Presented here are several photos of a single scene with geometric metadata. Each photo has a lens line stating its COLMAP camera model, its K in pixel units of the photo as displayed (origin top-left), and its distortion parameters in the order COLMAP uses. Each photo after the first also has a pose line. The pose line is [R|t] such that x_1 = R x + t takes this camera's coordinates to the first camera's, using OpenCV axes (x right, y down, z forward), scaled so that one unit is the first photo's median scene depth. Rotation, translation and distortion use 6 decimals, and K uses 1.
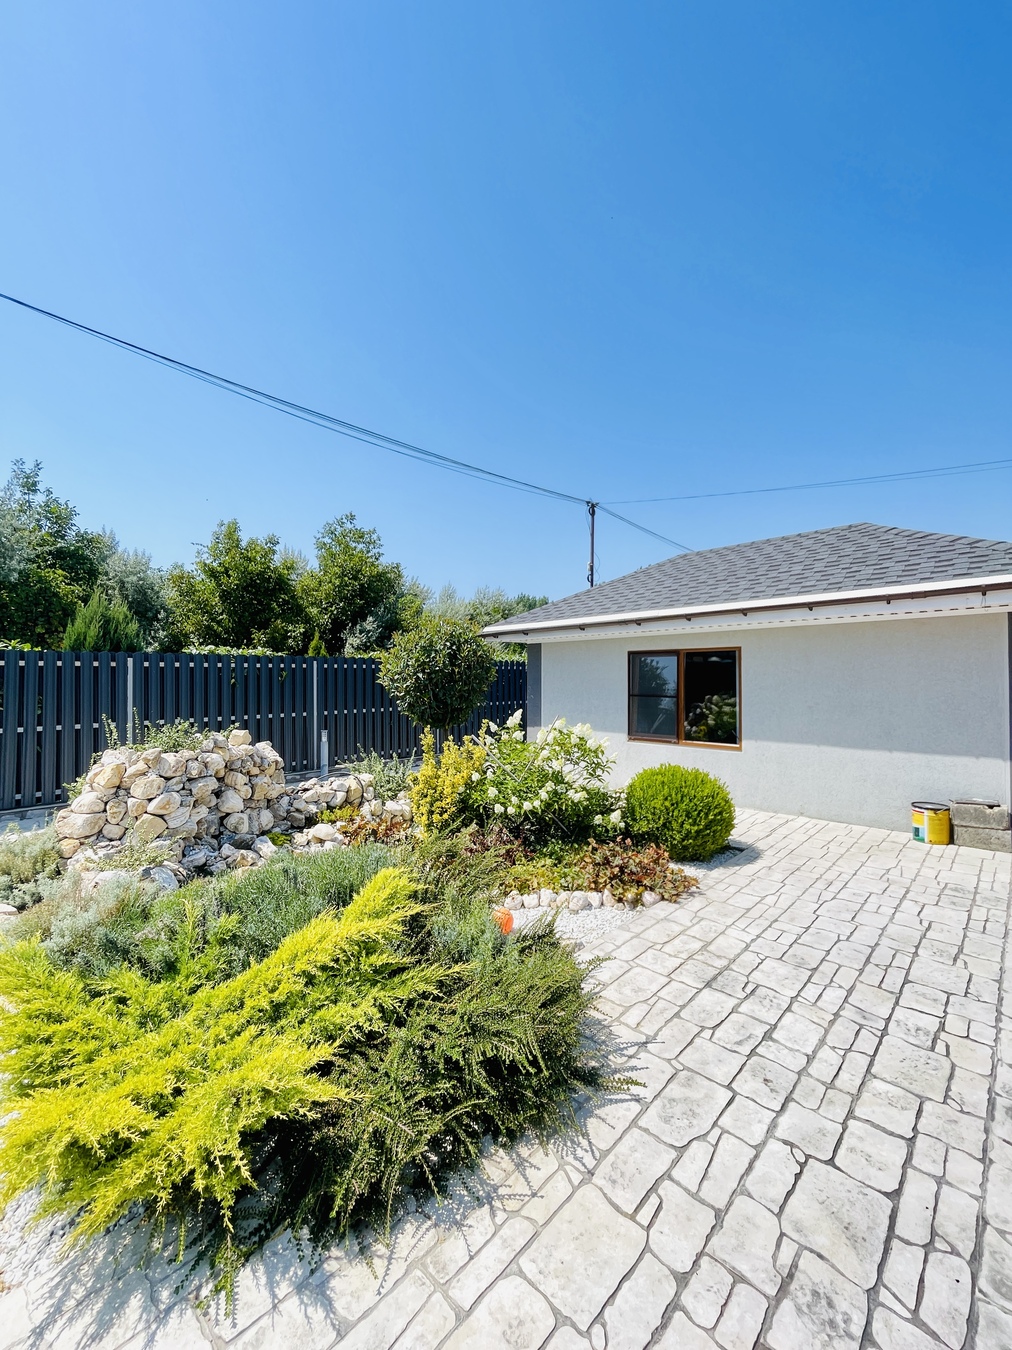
lens RADIAL K [[546.2, 0, 502.9], [0, 546.2, 676.6], [0, 0, 1]] dist [-0.004131, -0.000364]
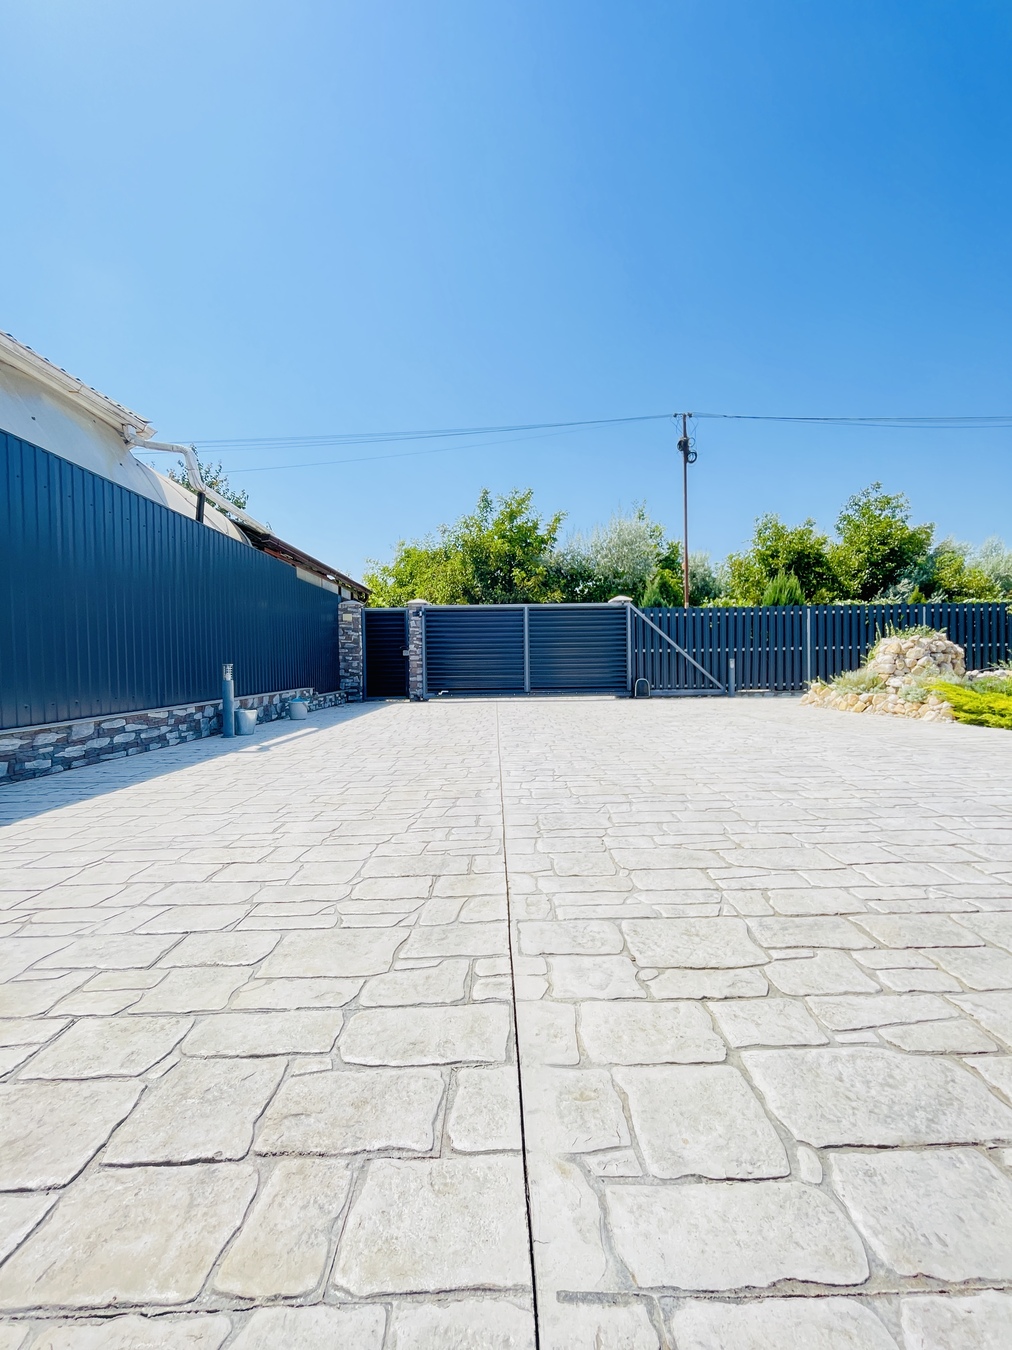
lens RADIAL K [[546.2, 0, 509.7], [0, 546.2, 664.4], [0, 0, 1]] dist [-0.004131, -0.000364]
pose [[0.711537, 0.004193, -0.702636, -0.049077], [0.005984, 0.999910, 0.012027, 0.035171], [0.702623, -0.012762, 0.711448, -0.261331]]
